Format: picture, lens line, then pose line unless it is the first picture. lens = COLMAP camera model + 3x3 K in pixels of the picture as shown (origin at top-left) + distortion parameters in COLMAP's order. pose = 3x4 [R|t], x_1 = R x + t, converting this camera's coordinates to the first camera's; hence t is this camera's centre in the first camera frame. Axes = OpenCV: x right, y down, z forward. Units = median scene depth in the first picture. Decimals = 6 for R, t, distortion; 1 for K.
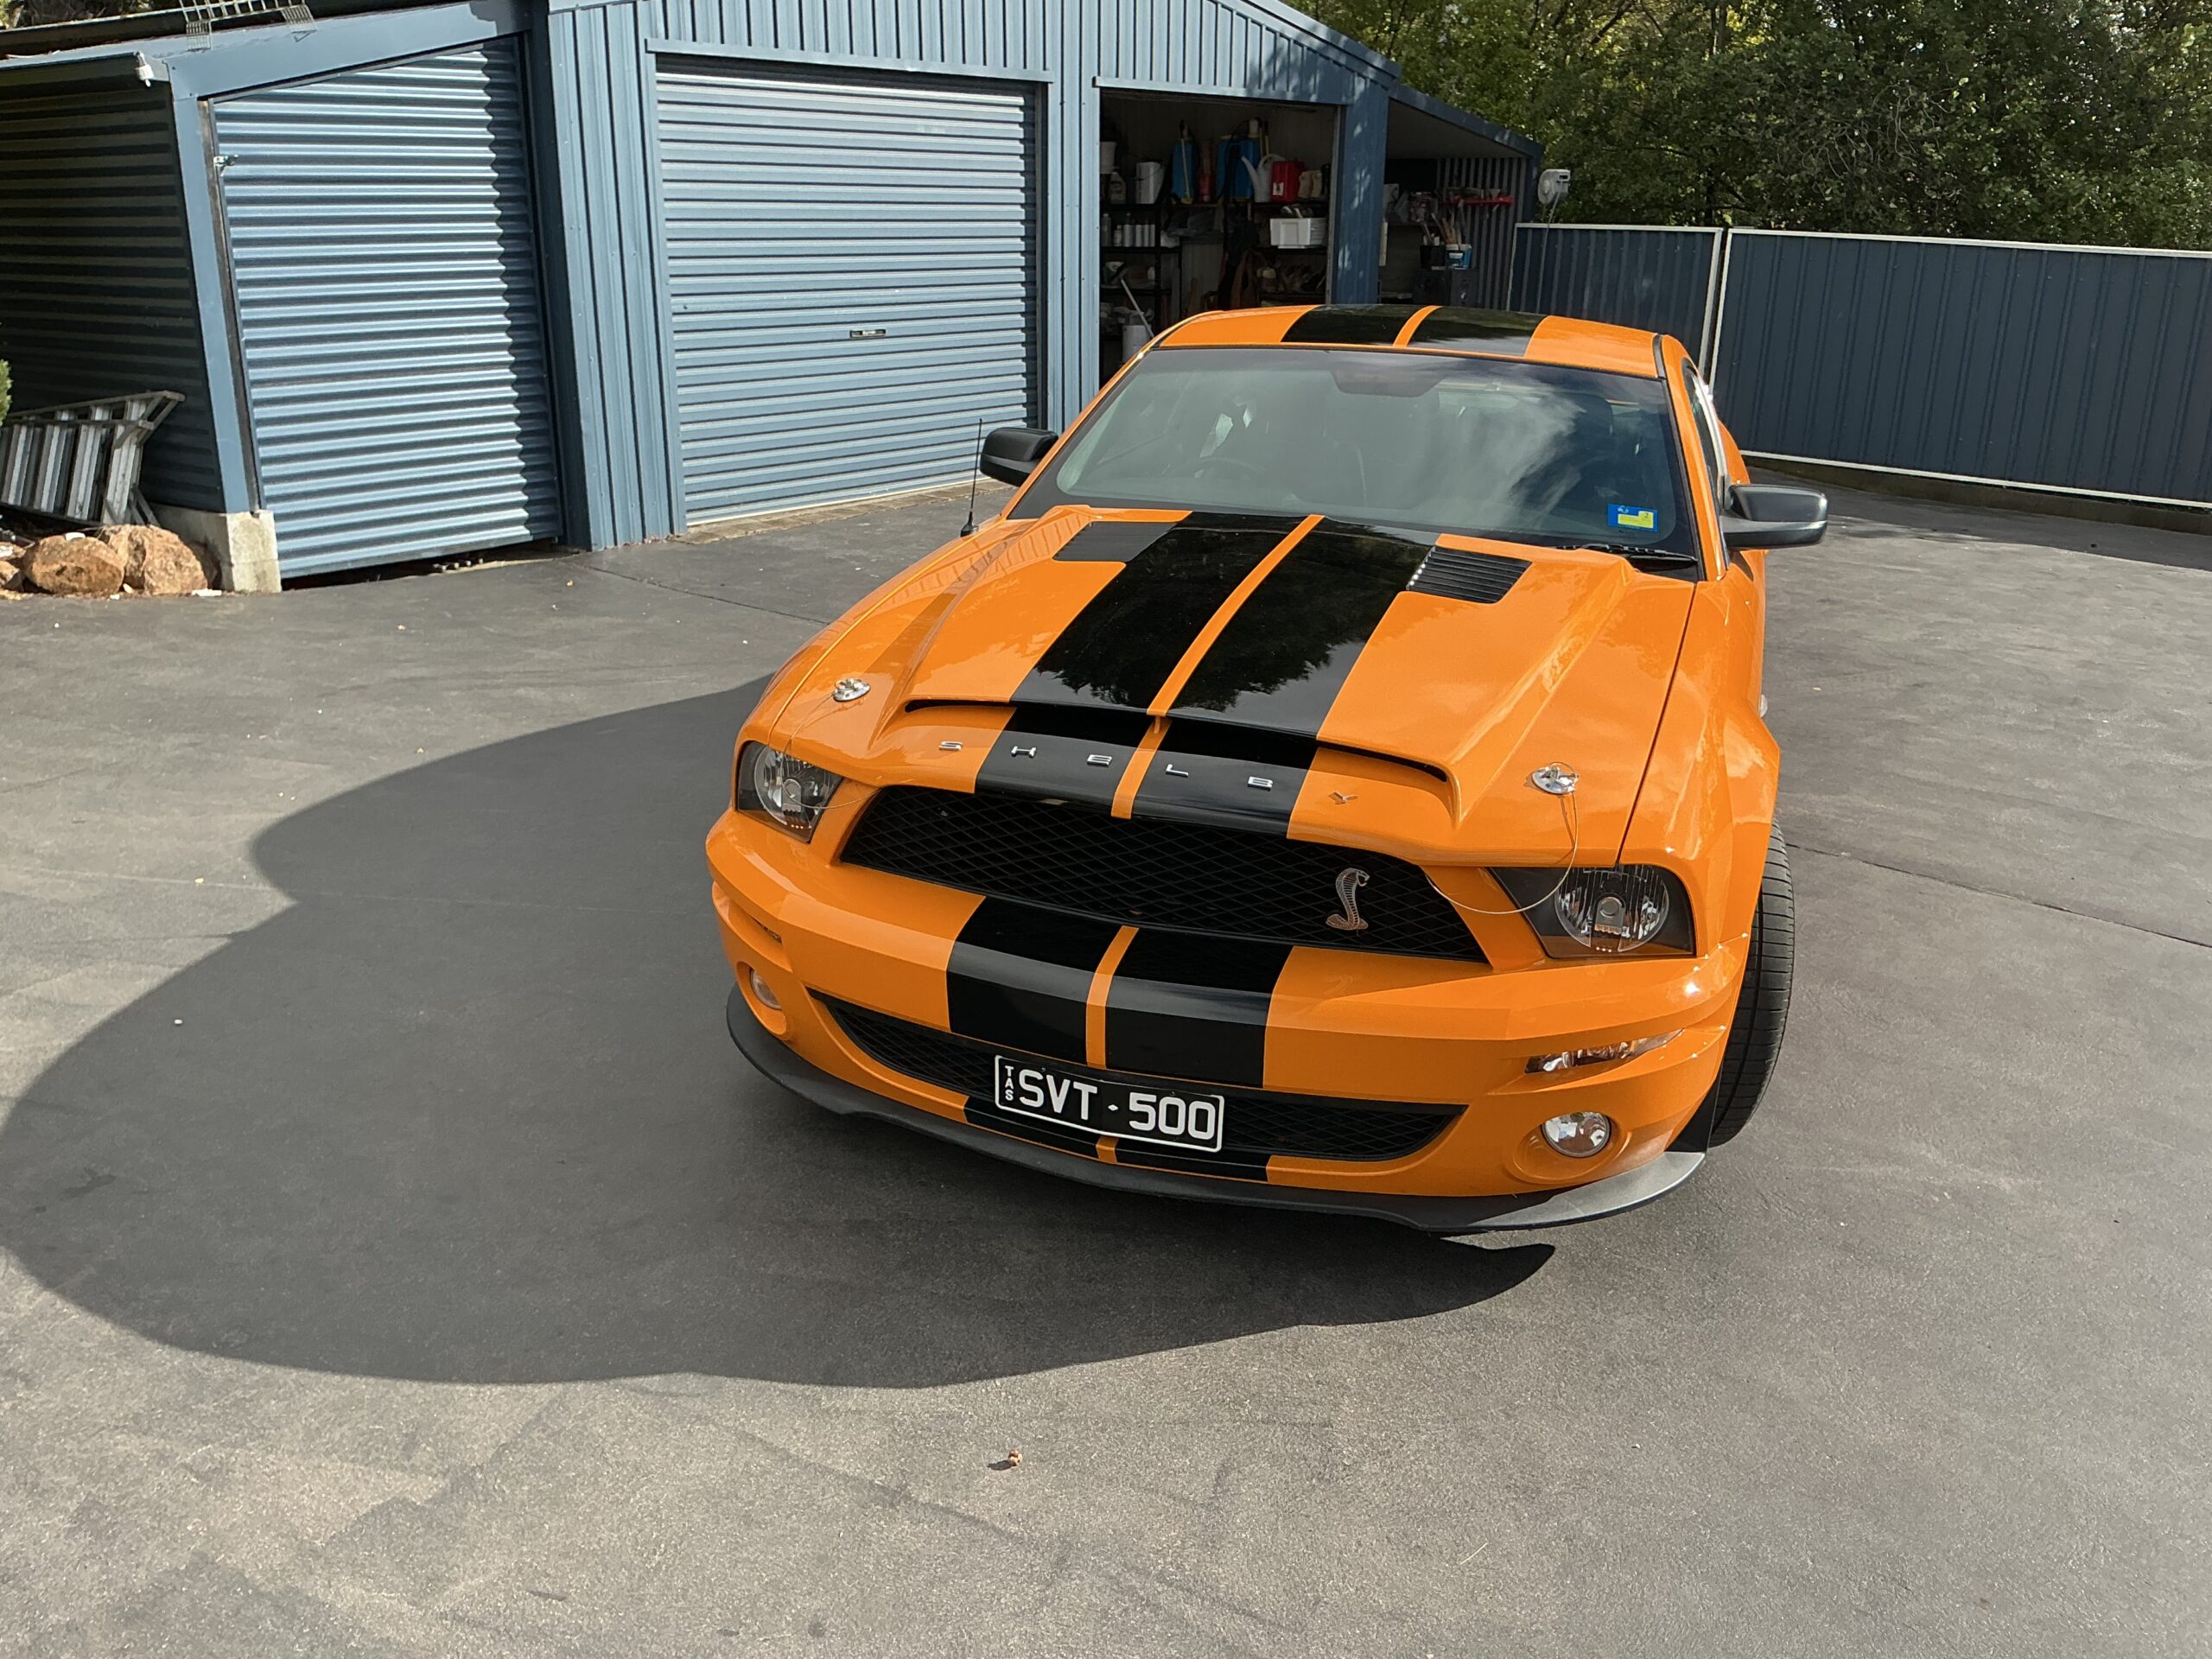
lens RADIAL K [[1828.3, 0, 1096.5], [0, 1828.3, 792.8], [0, 0, 1]] dist [0.158482, -0.310815]
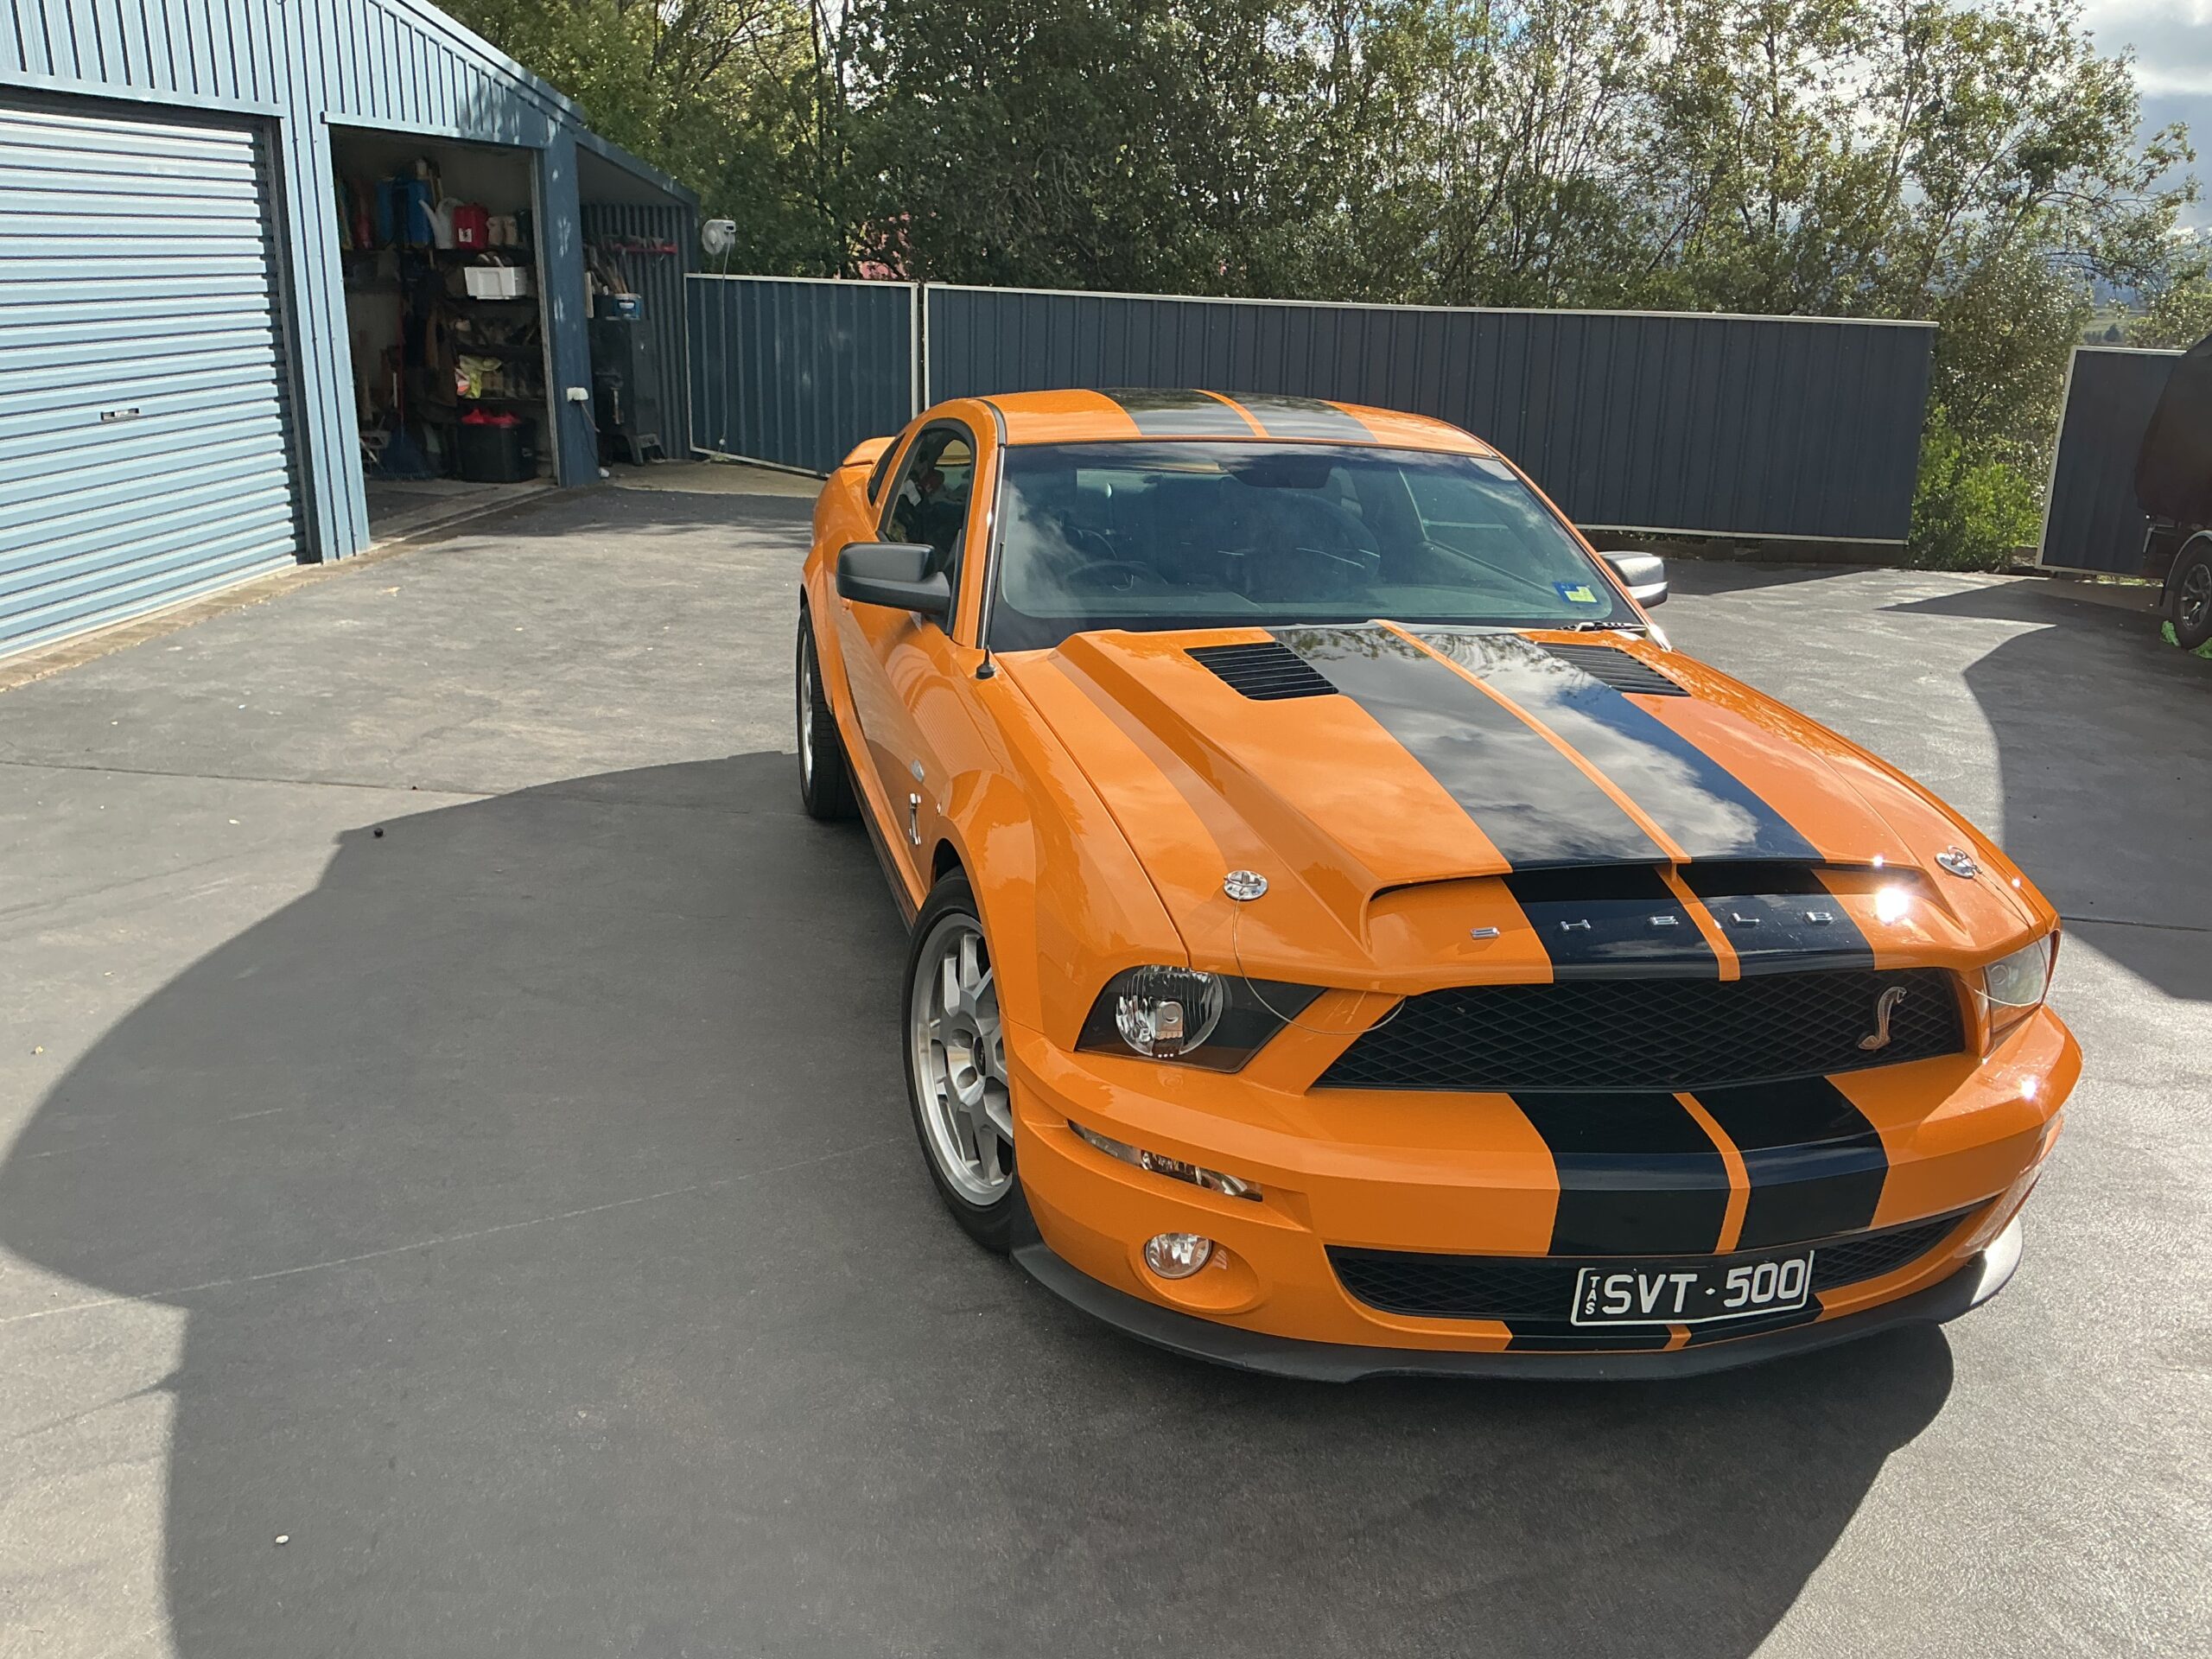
lens RADIAL K [[1828.3, 0, 1096.5], [0, 1828.3, 792.8], [0, 0, 1]] dist [0.158482, -0.310815]
pose [[0.855063, -0.142200, 0.498645, -0.176469], [0.151069, 0.988261, 0.022777, -0.036852], [-0.496030, 0.055854, 0.866507, 0.085838]]
